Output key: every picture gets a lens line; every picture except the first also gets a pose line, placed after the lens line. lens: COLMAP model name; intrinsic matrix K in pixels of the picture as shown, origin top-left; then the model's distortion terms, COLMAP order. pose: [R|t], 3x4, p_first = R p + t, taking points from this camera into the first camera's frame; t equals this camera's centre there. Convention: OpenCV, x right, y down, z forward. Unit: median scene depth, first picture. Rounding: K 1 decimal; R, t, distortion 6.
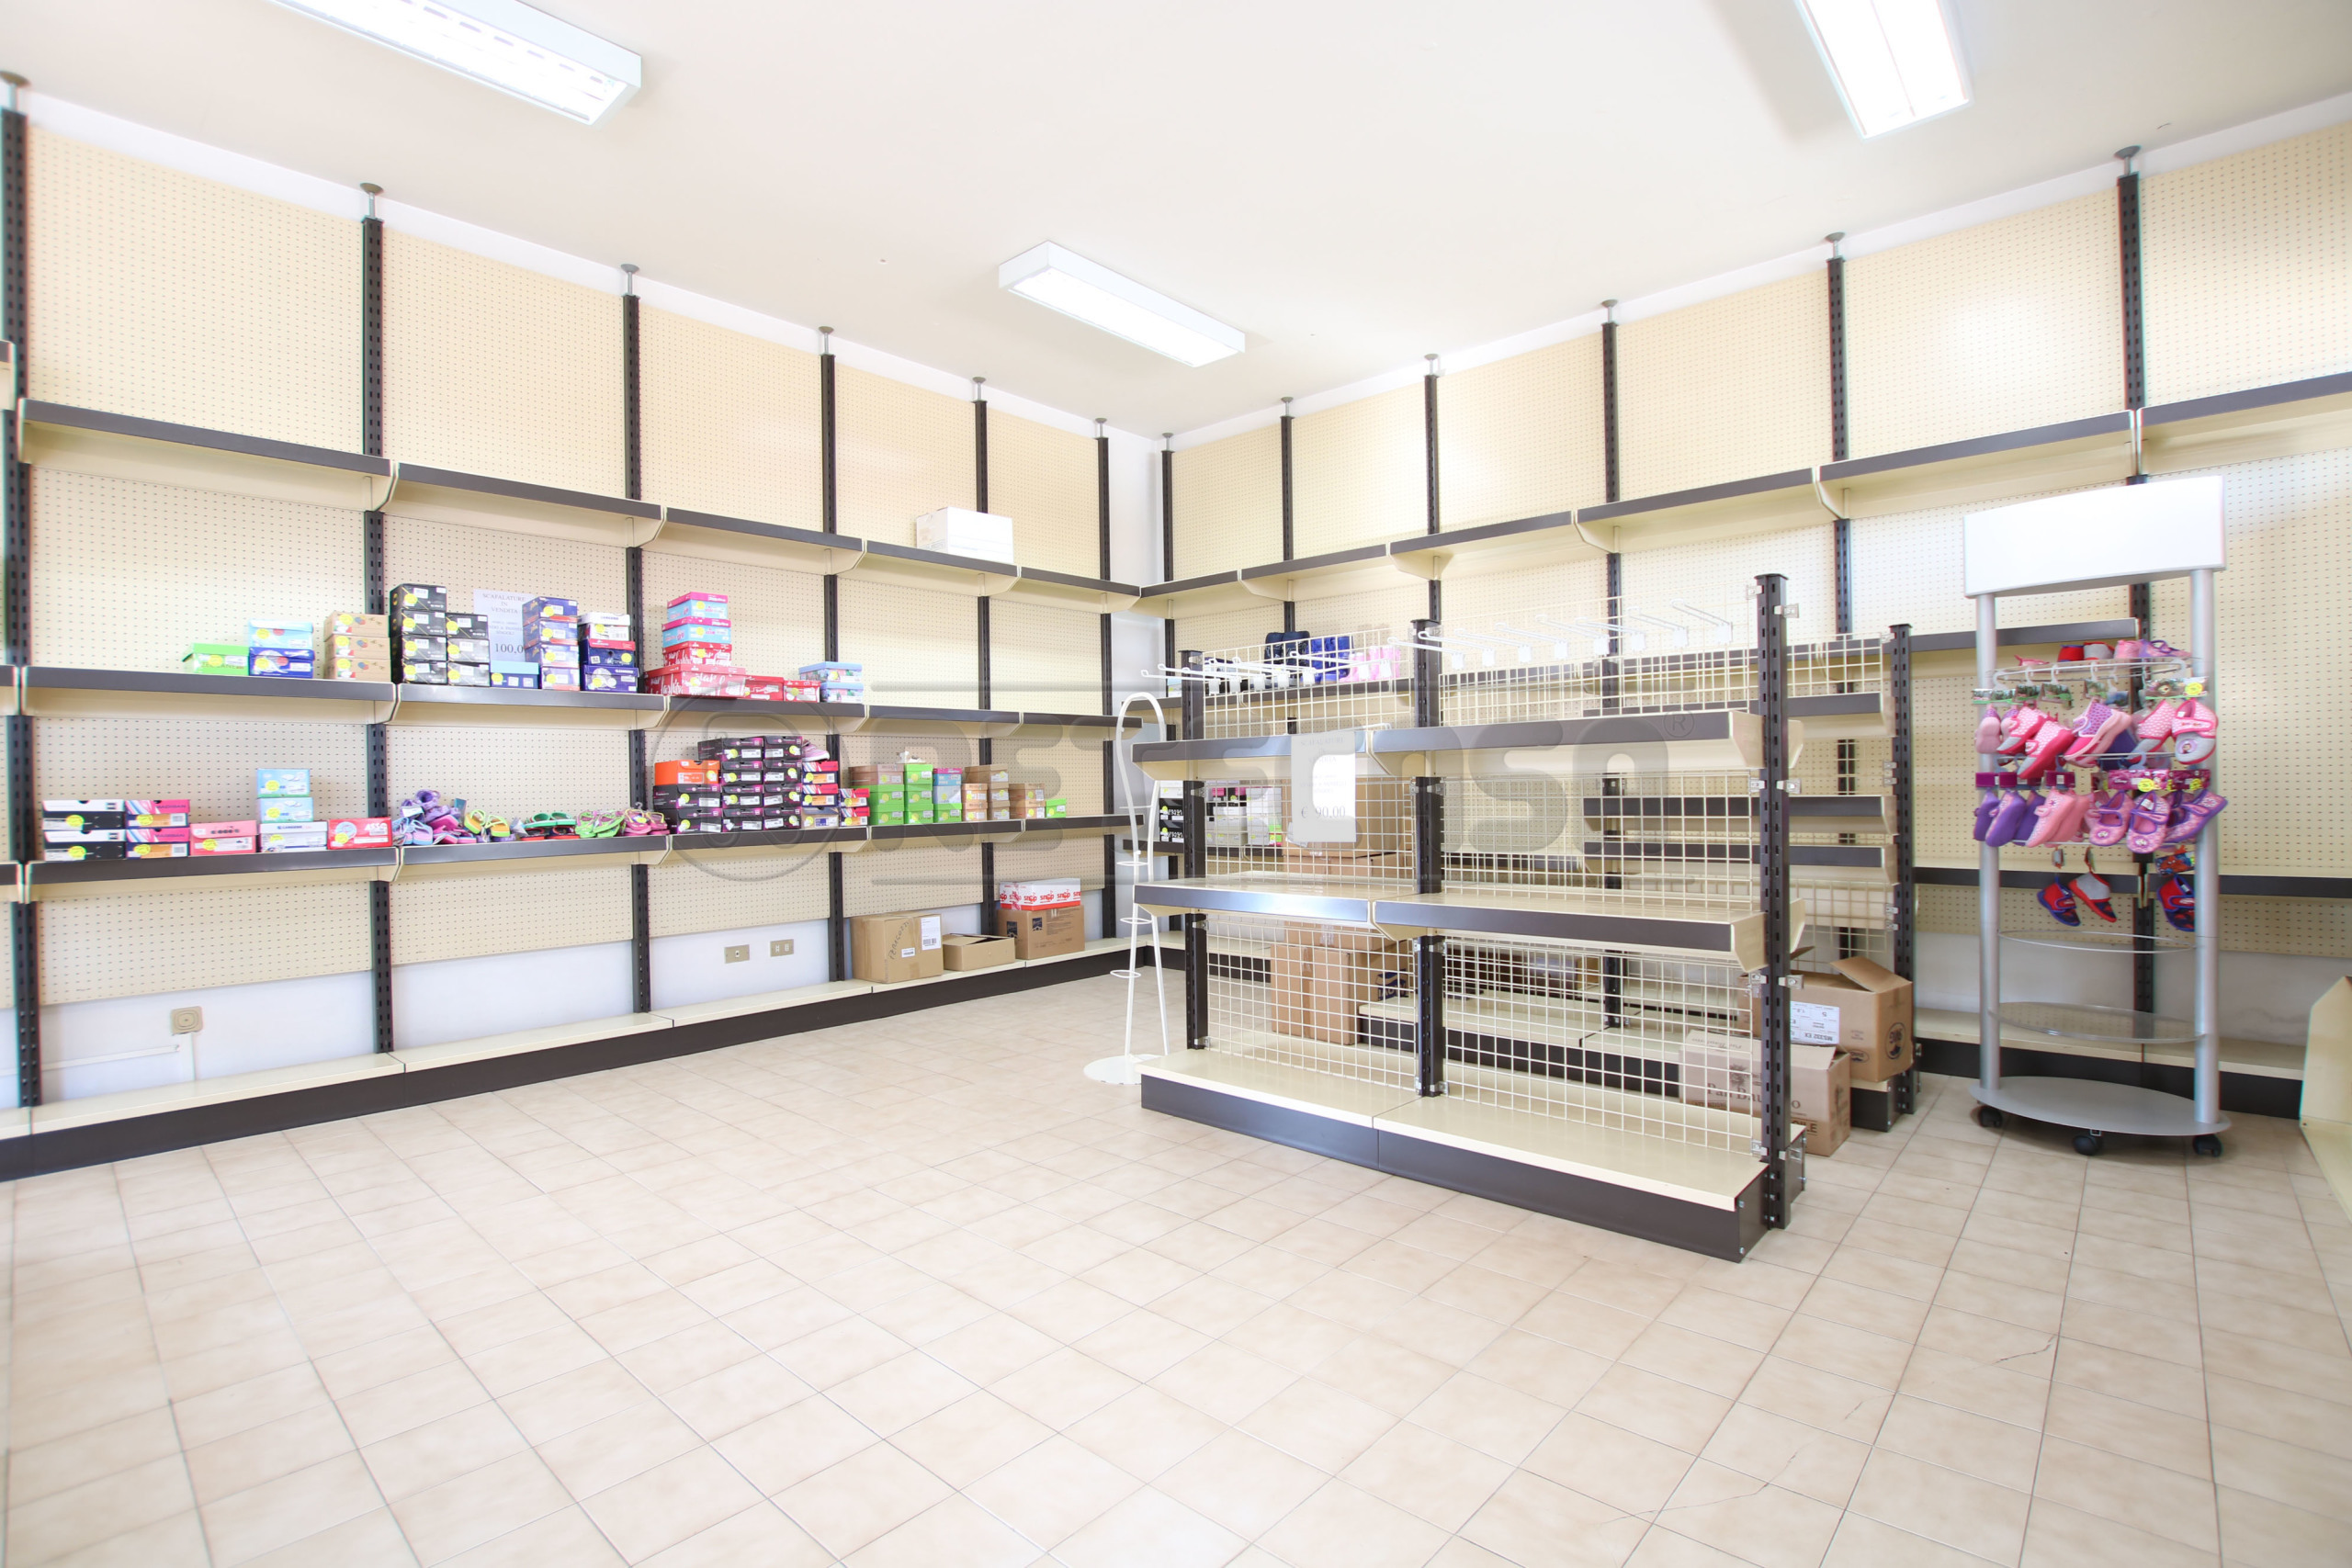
lens RADIAL K [[1092.9, 0, 1165.1], [0, 1092.9, 787.2], [0, 0, 1]] dist [-0.030909, 0.003394]
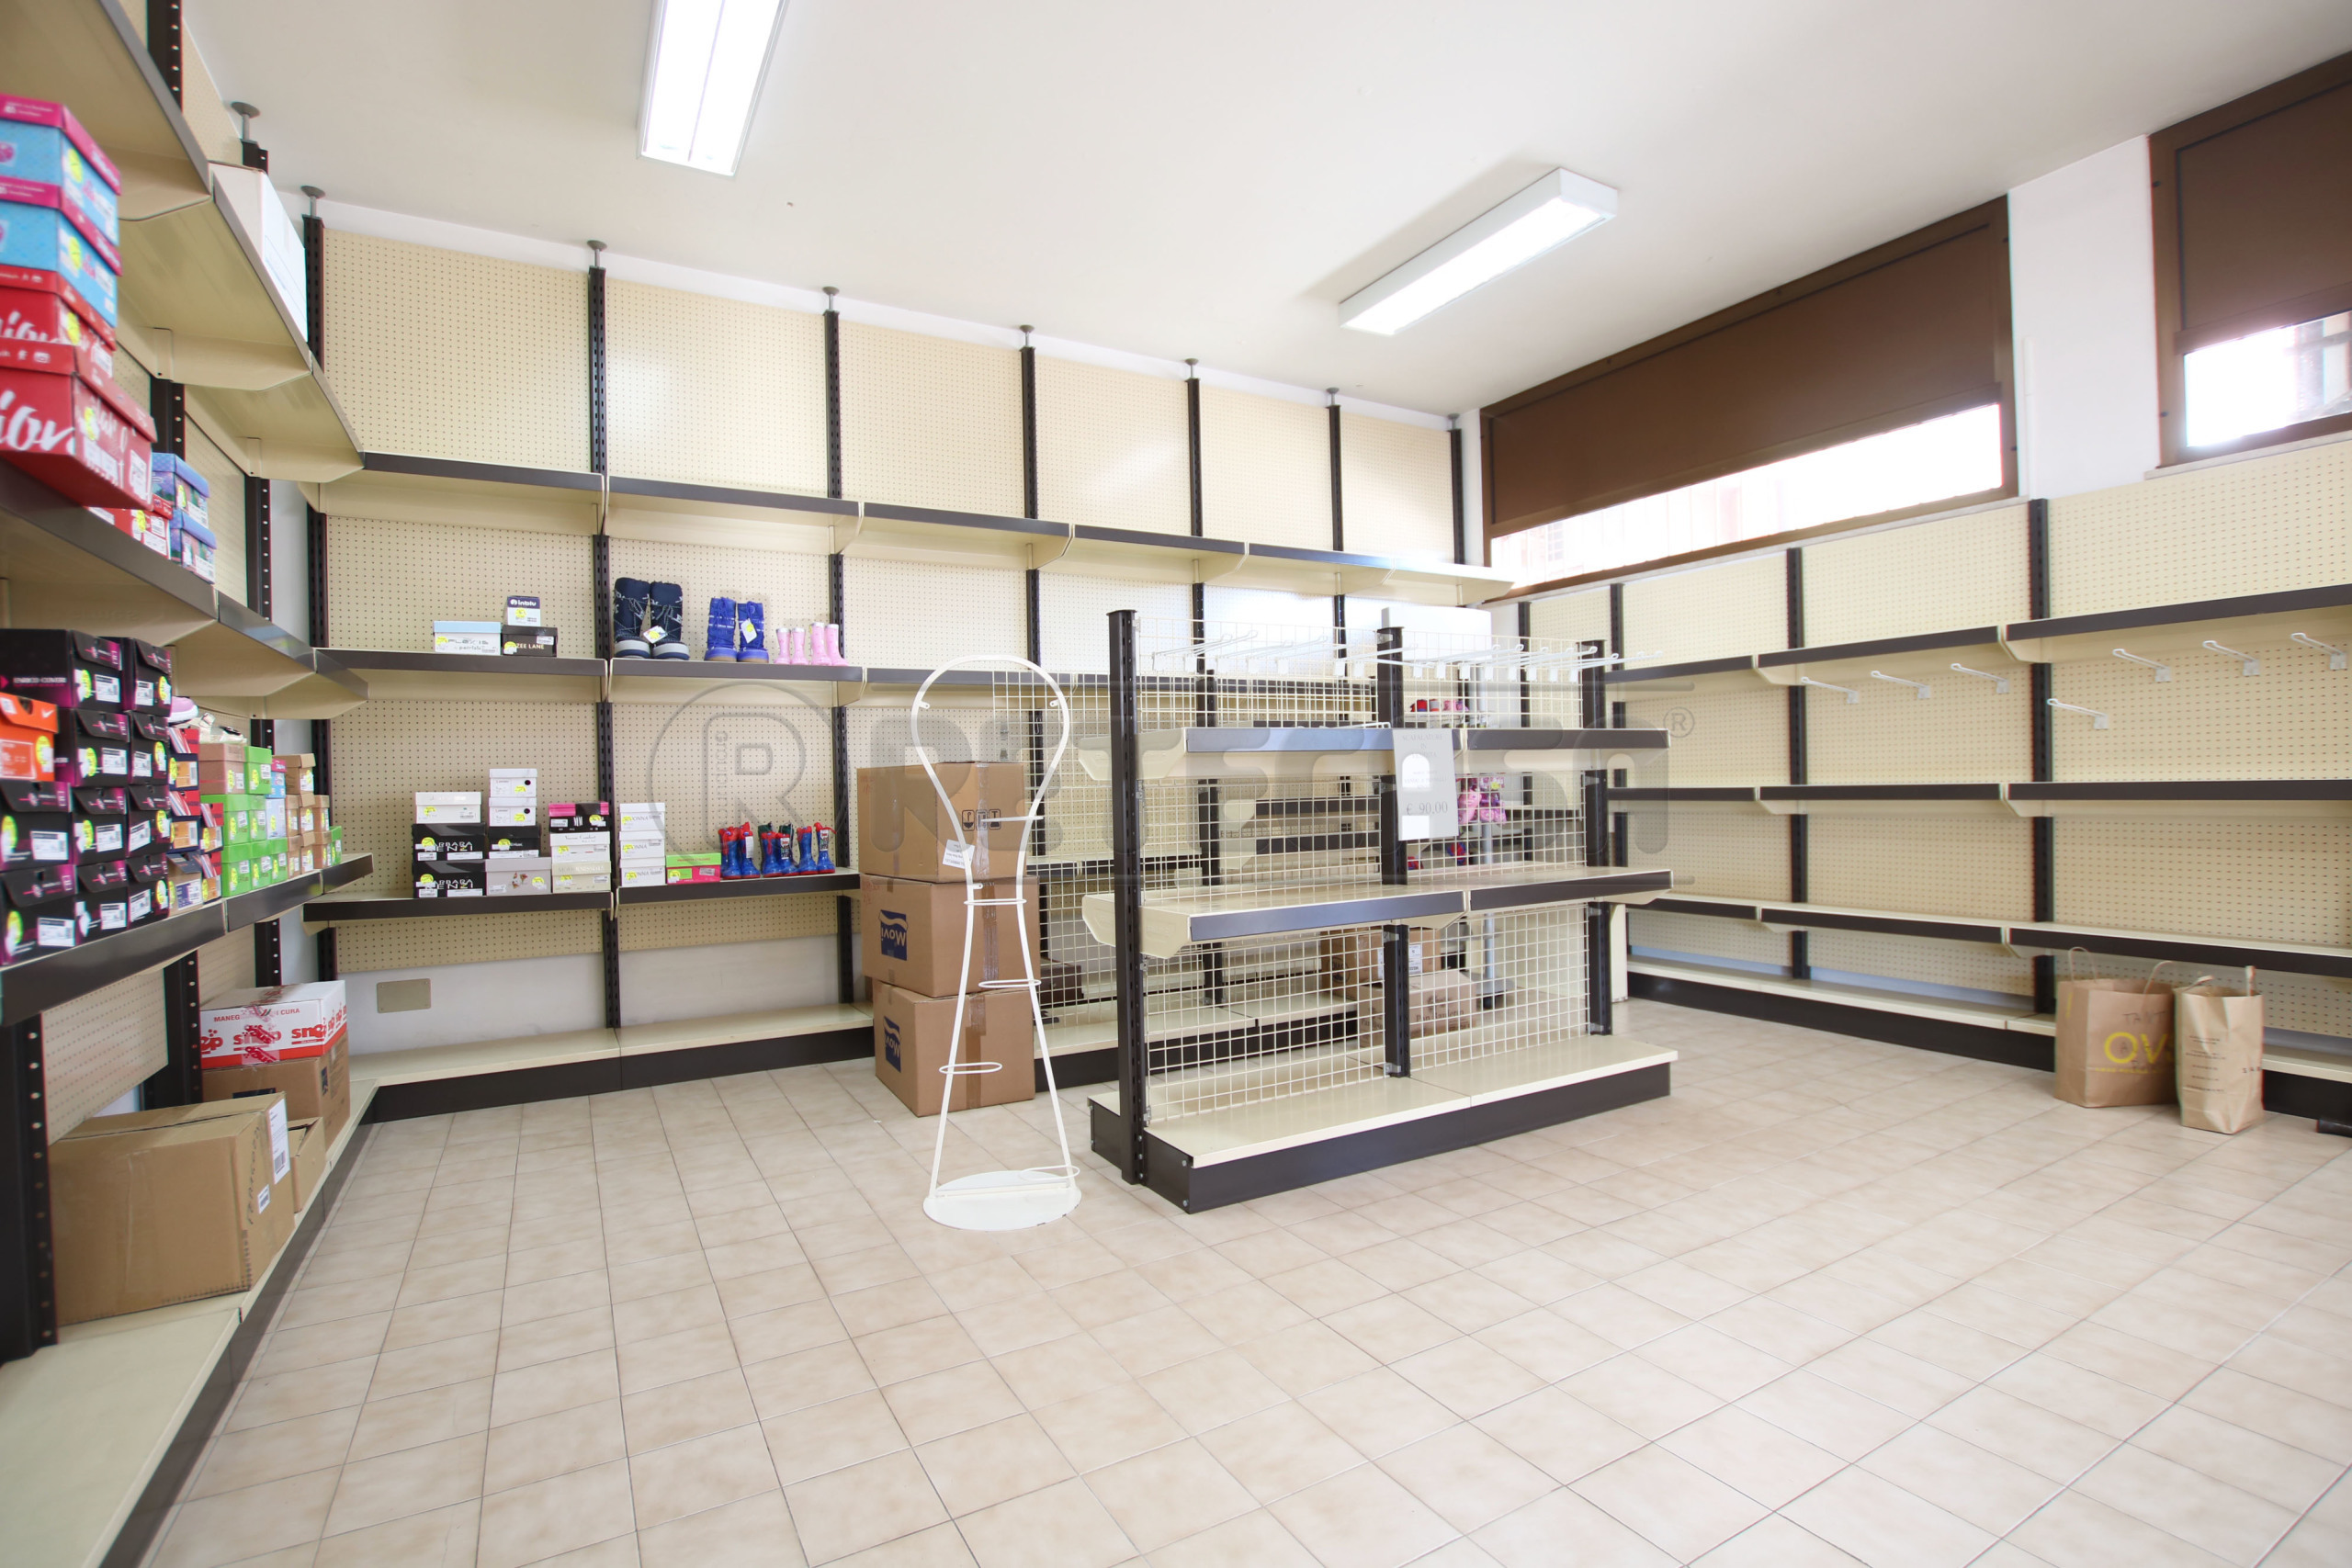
lens RADIAL K [[1092.9, 0, 1165.1], [0, 1092.9, 787.2], [0, 0, 1]] dist [-0.030909, 0.003394]
pose [[0.302434, 0.007626, 0.953140, -0.767474], [0.018767, 0.999727, -0.013953, 0.011807], [-0.952986, 0.022108, 0.302208, 0.815516]]
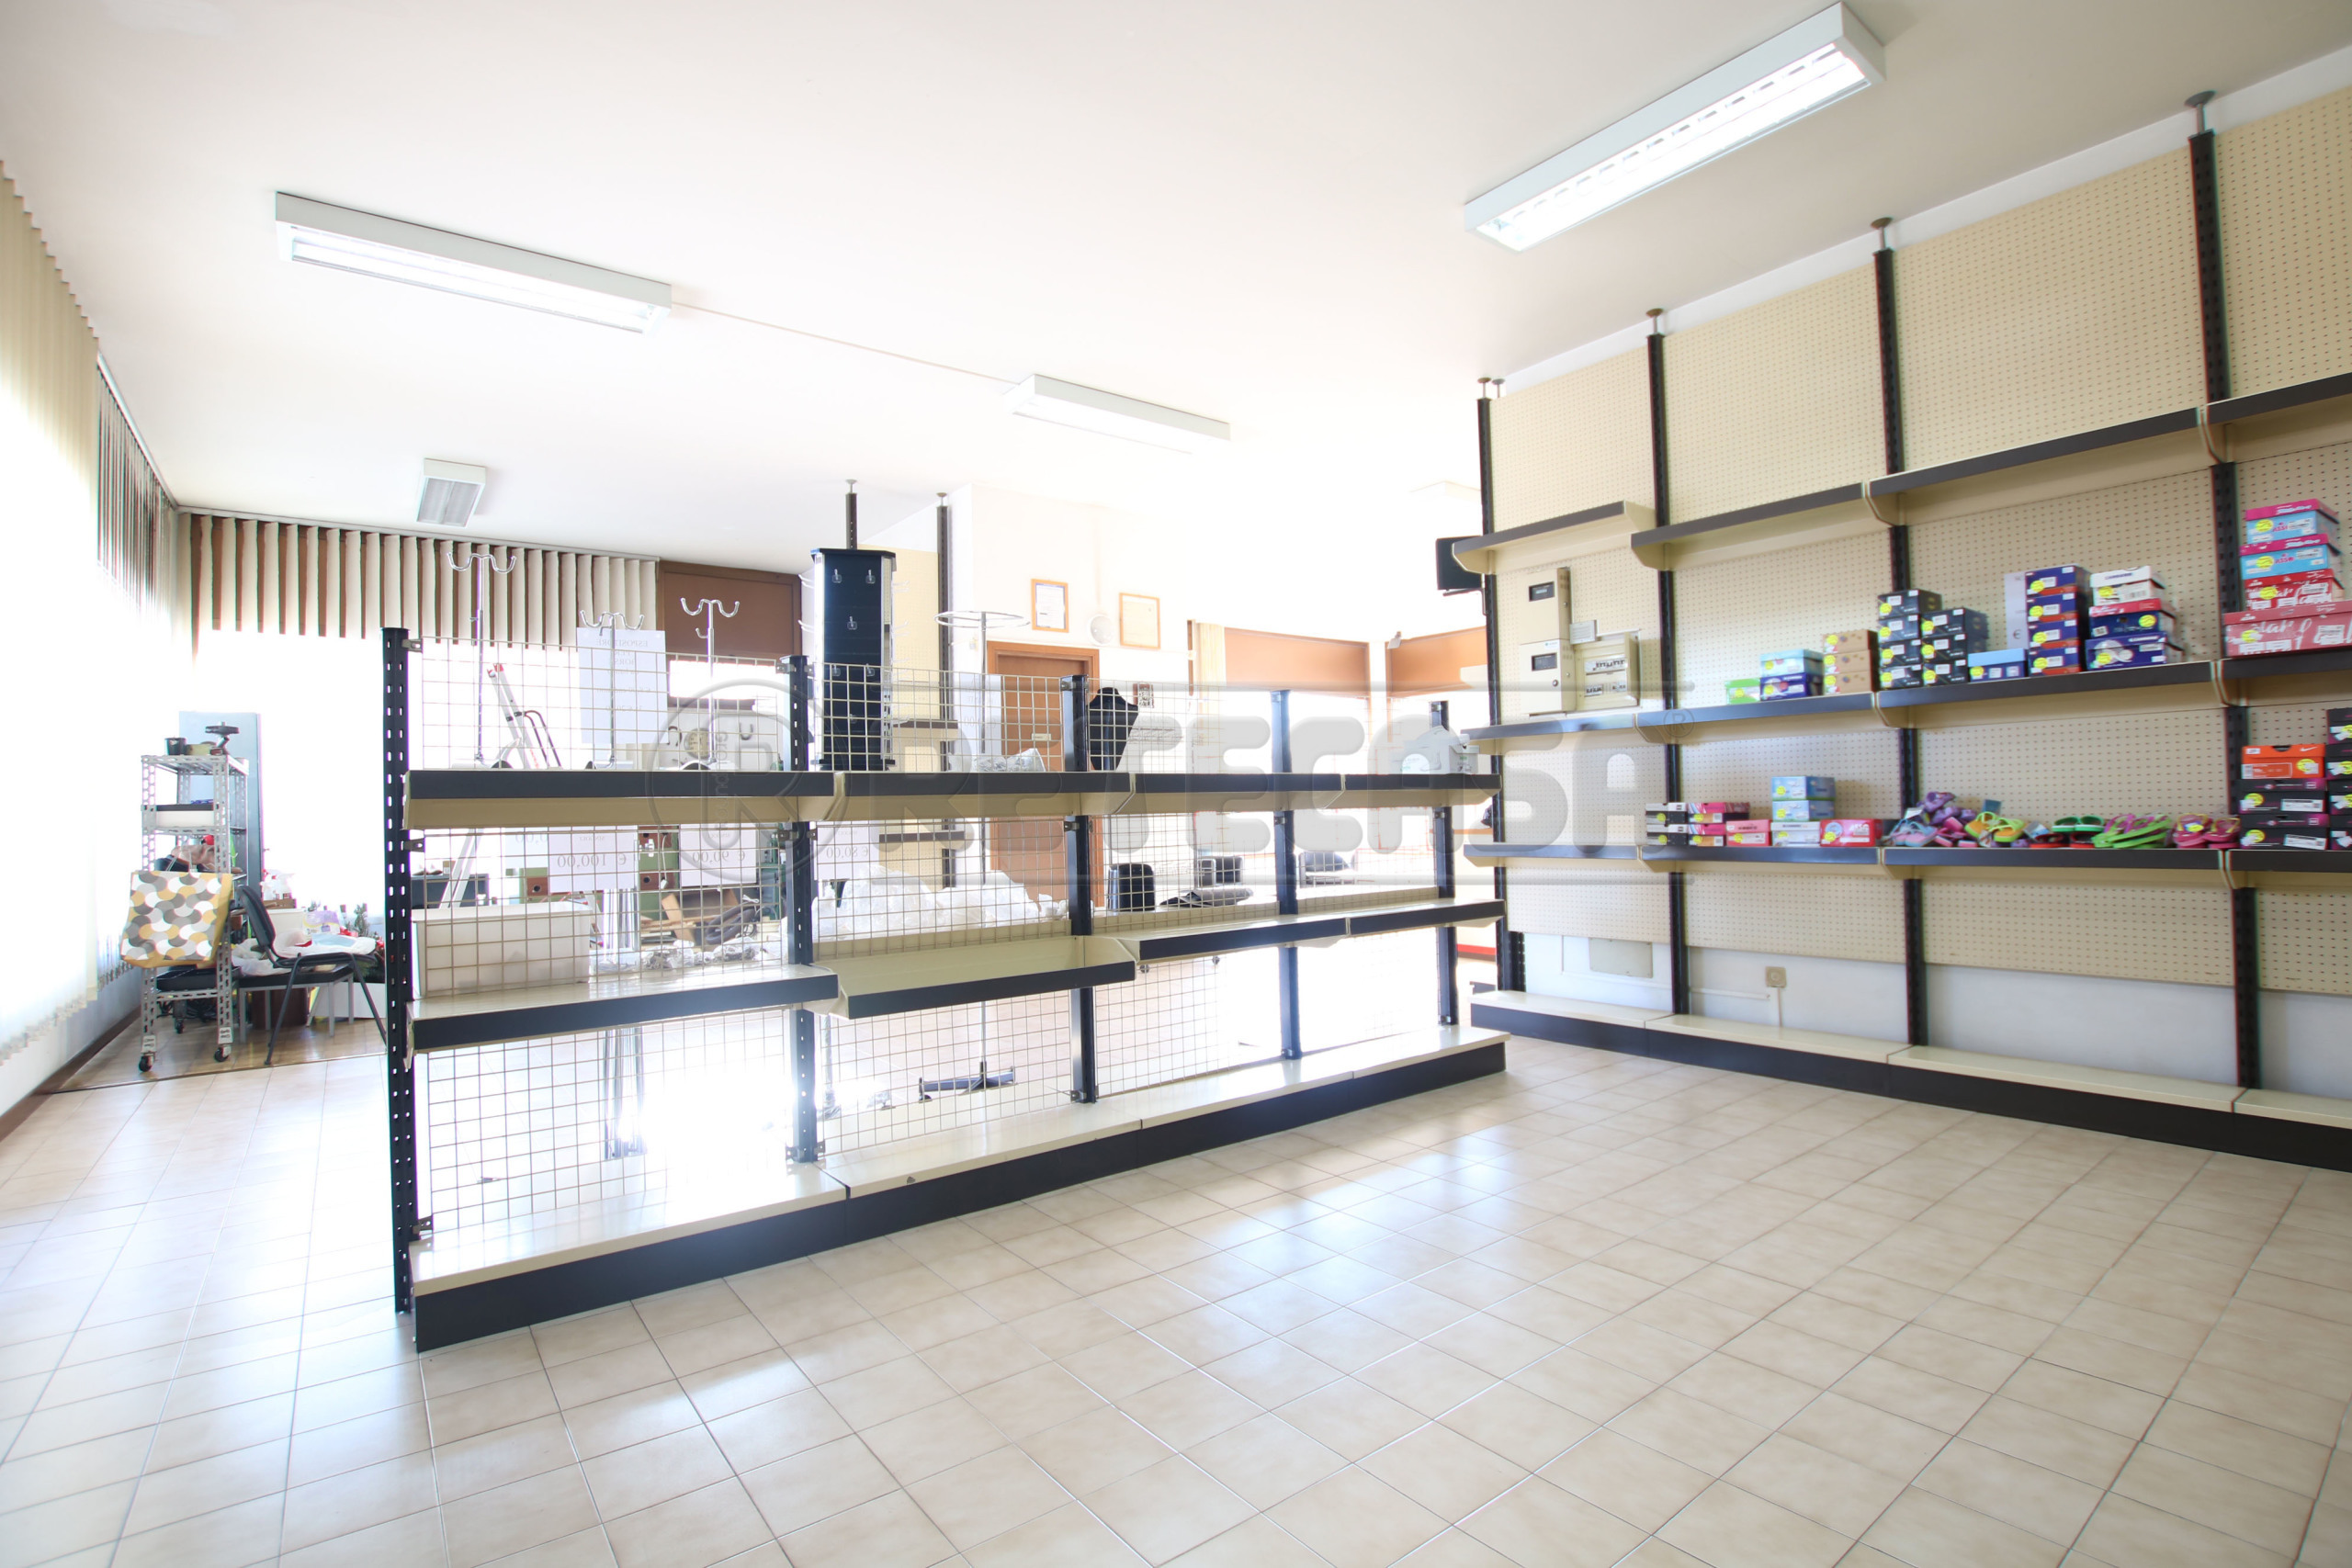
lens RADIAL K [[1092.9, 0, 1165.1], [0, 1092.9, 787.2], [0, 0, 1]] dist [-0.030909, 0.003394]
pose [[-0.169177, -0.004948, -0.985573, 0.468740], [0.022997, 0.999695, -0.008967, -0.010218], [0.985317, -0.024182, -0.169012, 0.522061]]
